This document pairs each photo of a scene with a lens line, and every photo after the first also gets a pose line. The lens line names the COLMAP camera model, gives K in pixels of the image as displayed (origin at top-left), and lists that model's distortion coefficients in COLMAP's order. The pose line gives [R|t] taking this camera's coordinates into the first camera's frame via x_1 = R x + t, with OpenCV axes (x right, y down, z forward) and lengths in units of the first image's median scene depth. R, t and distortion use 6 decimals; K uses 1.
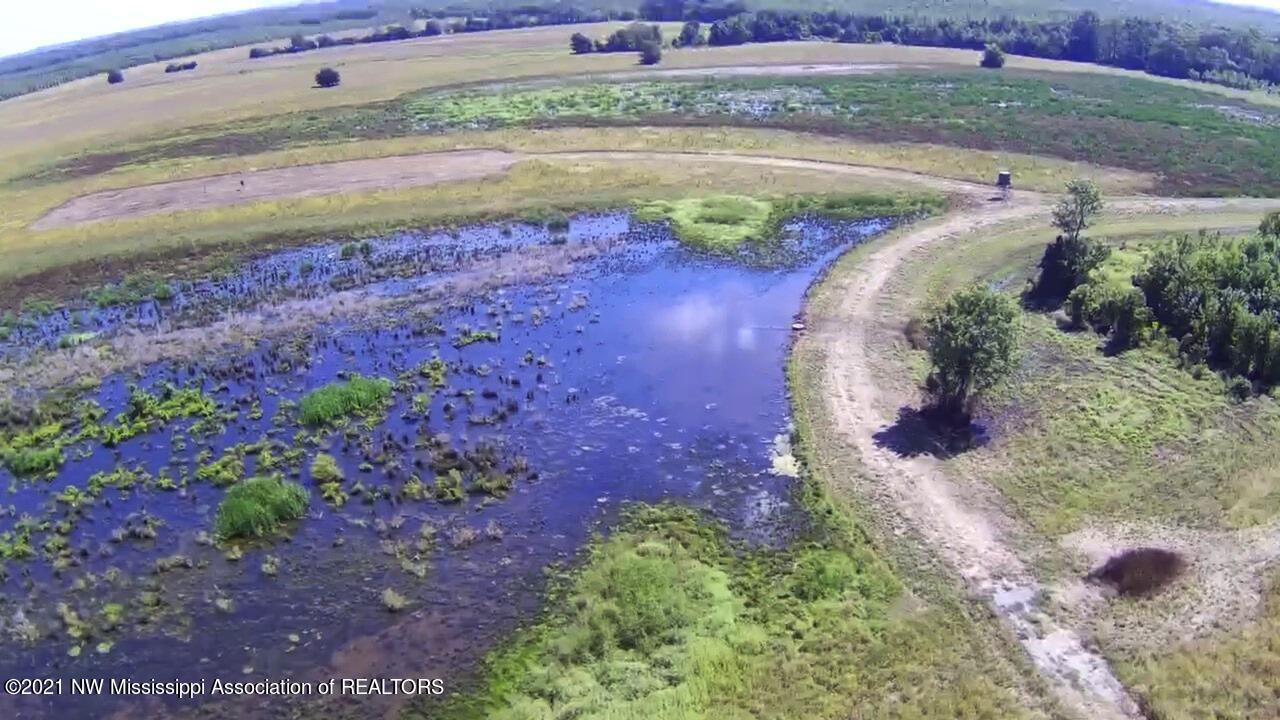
lens RADIAL K [[1029.9, 0, 648.2], [0, 1029.9, 373.2], [0, 0, 1]] dist [-0.360573, 0.150324]
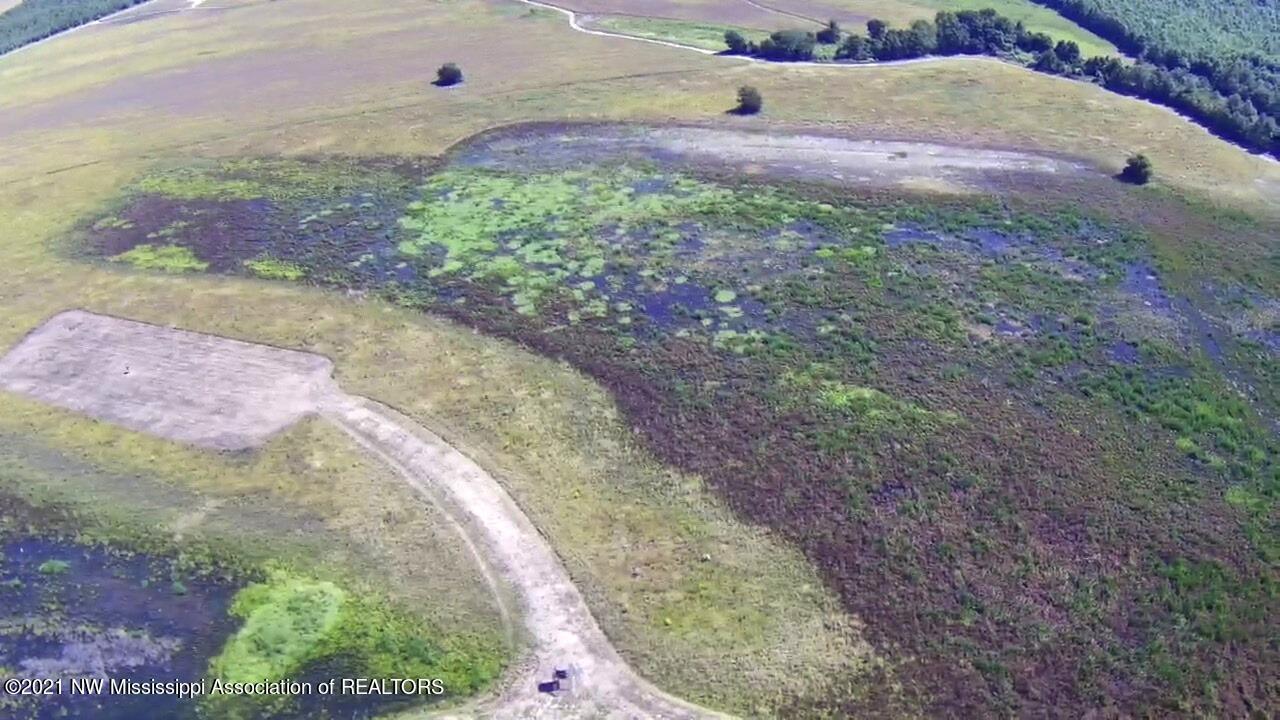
lens RADIAL K [[1029.9, 0, 648.2], [0, 1029.9, 373.2], [0, 0, 1]] dist [-0.360573, 0.150324]
pose [[0.912998, 0.210435, -0.349502, 0.607665], [-0.135494, 0.964479, 0.226761, -0.588124], [0.384806, -0.159677, 0.909081, 0.225415]]
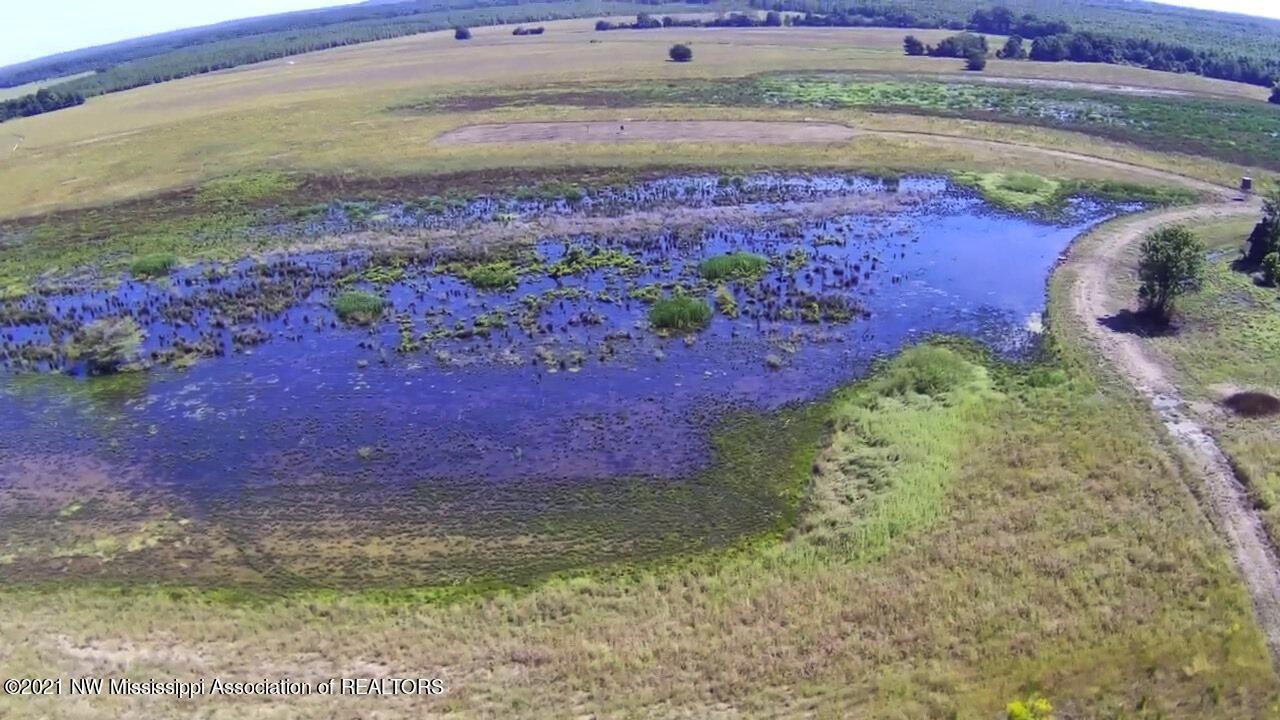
lens RADIAL K [[1027.0, 0, 642.7], [0, 1027.0, 370.6], [0, 0, 1]] dist [-0.342113, 0.128295]
pose [[0.948535, 0.119747, -0.293159, 0.007388], [-0.119559, 0.992652, 0.018631, 0.084435], [0.293236, 0.017377, 0.955882, -0.213535]]
